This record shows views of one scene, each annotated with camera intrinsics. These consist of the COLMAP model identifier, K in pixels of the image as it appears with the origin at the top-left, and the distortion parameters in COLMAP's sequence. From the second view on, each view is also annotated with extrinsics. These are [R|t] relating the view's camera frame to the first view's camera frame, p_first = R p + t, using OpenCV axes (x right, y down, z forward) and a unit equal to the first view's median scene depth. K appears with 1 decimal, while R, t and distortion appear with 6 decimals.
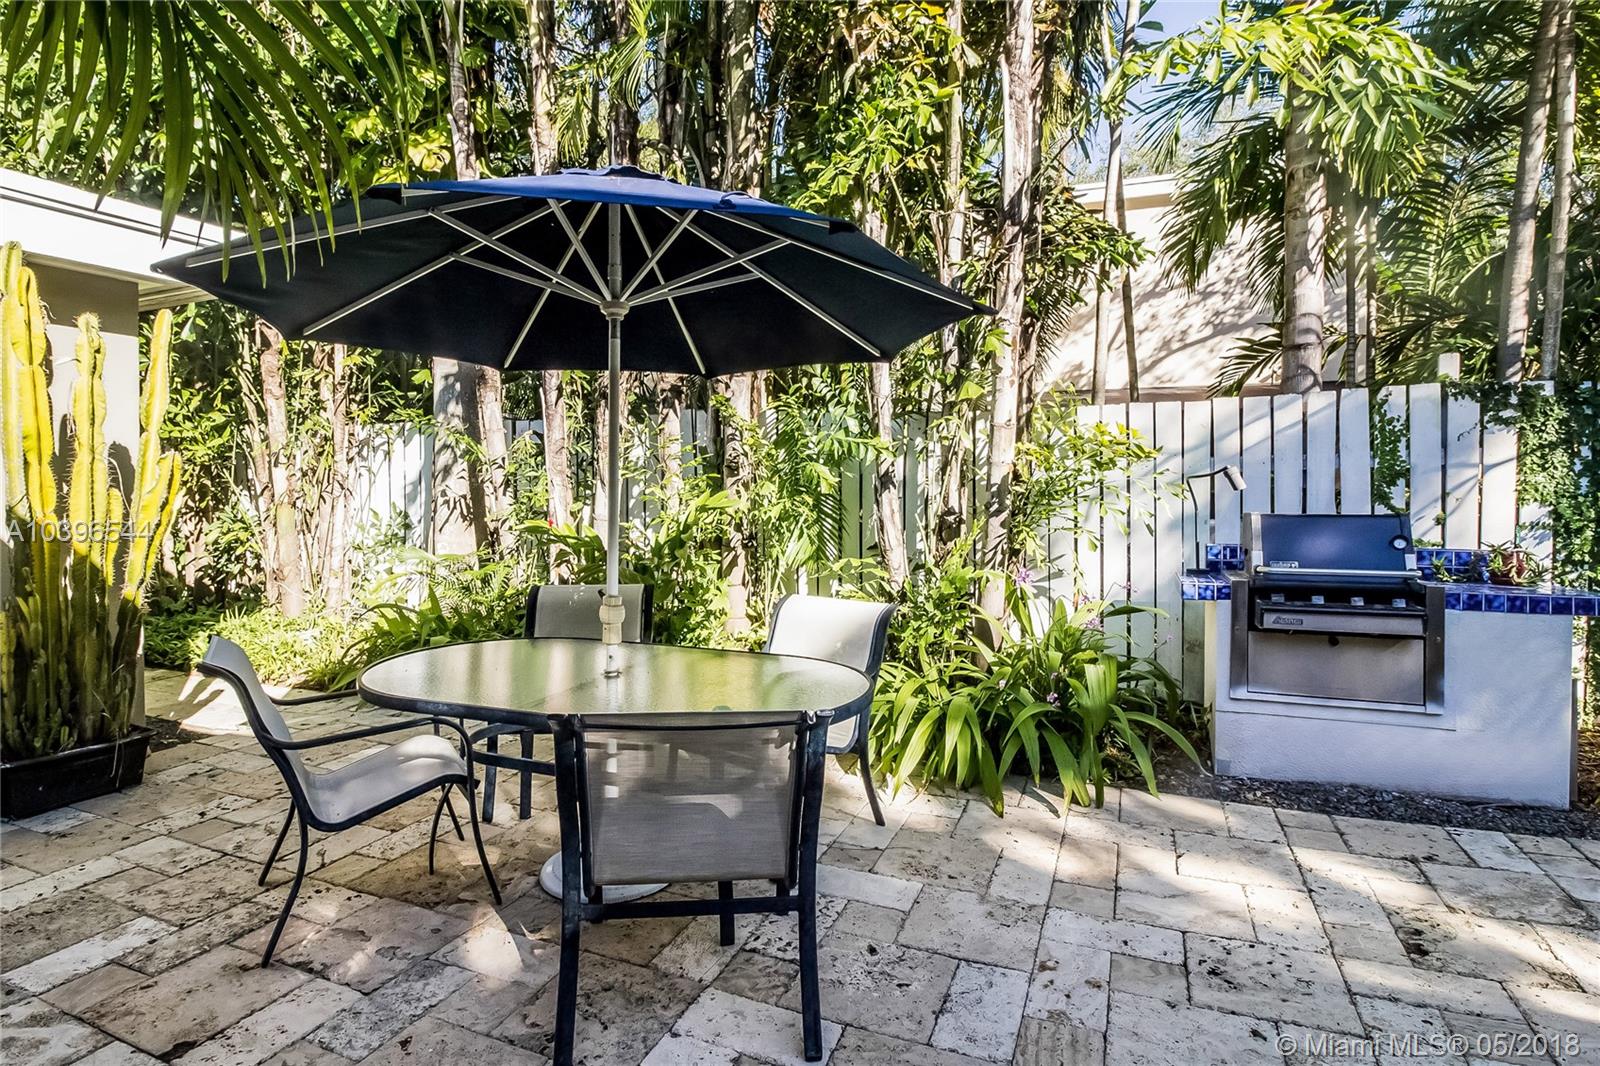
lens RADIAL K [[819.1, 0, 799.2], [0, 819.1, 498.5], [0, 0, 1]] dist [-0.023453, -0.006069]
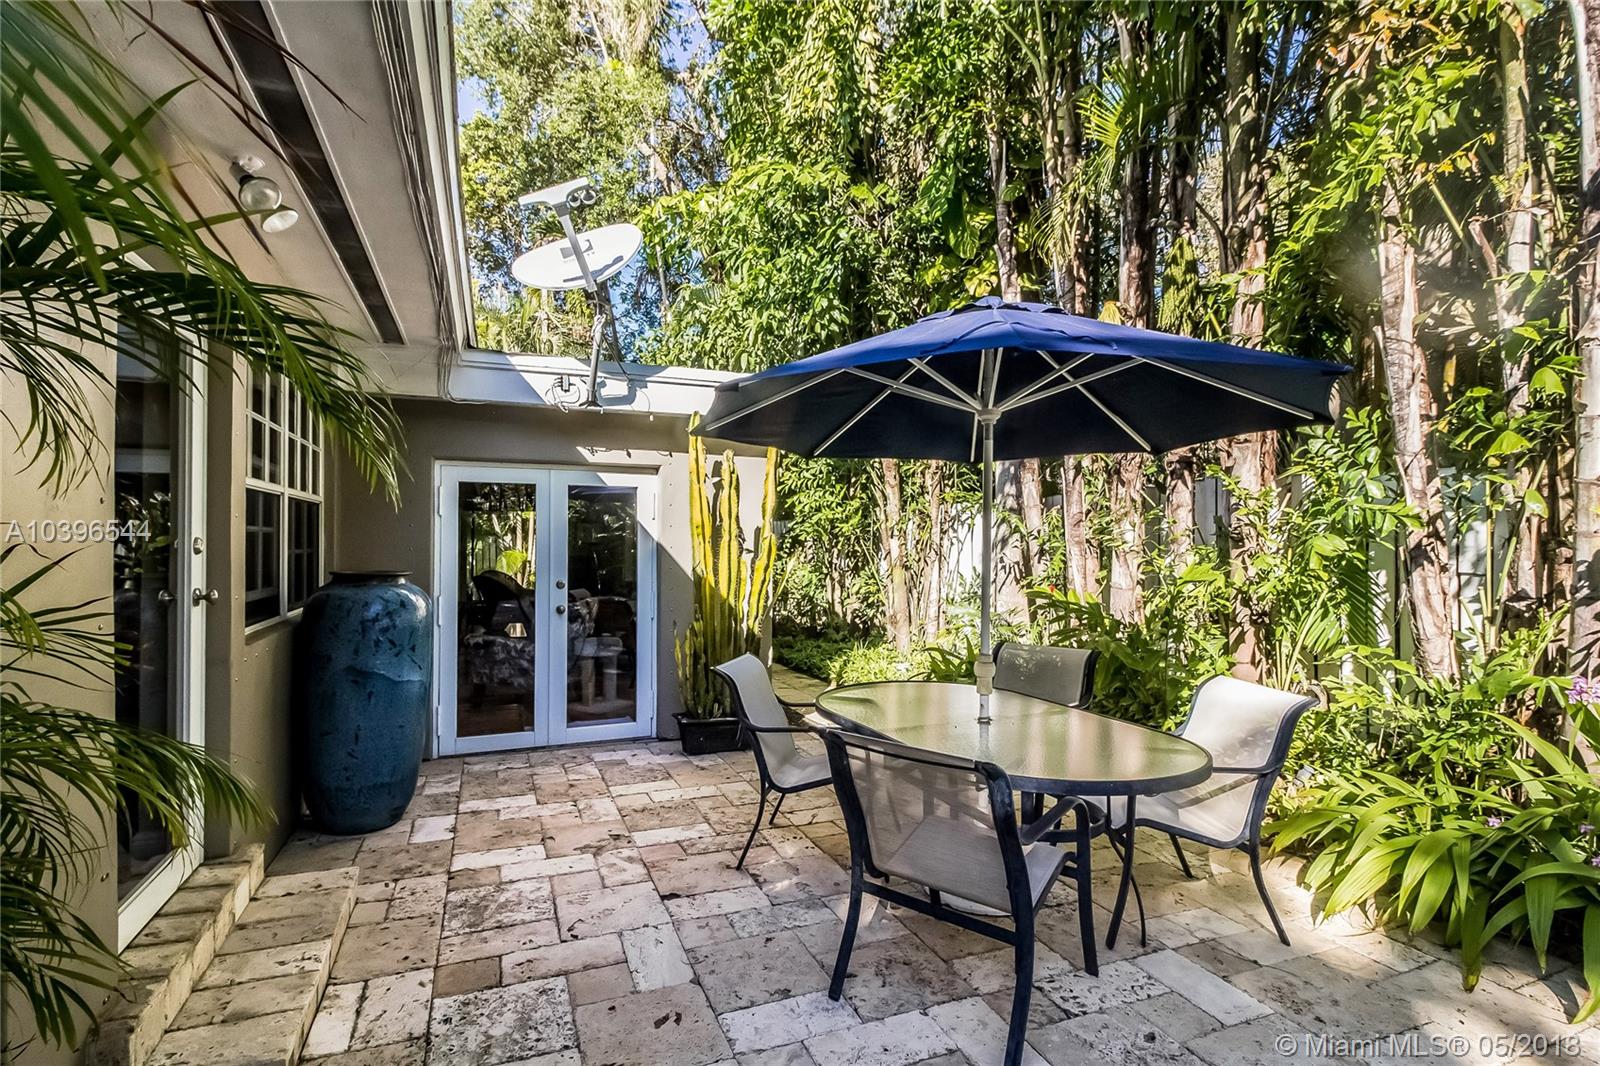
lens RADIAL K [[765.7, 0, 800.0], [0, 765.7, 533.0], [0, 0, 1]] dist [0.019301, -0.011988]
pose [[0.703207, -0.011836, -0.710887, 0.197014], [-0.013414, 0.999463, -0.029910, -0.010819], [0.710859, 0.030569, 0.702670, 0.006510]]
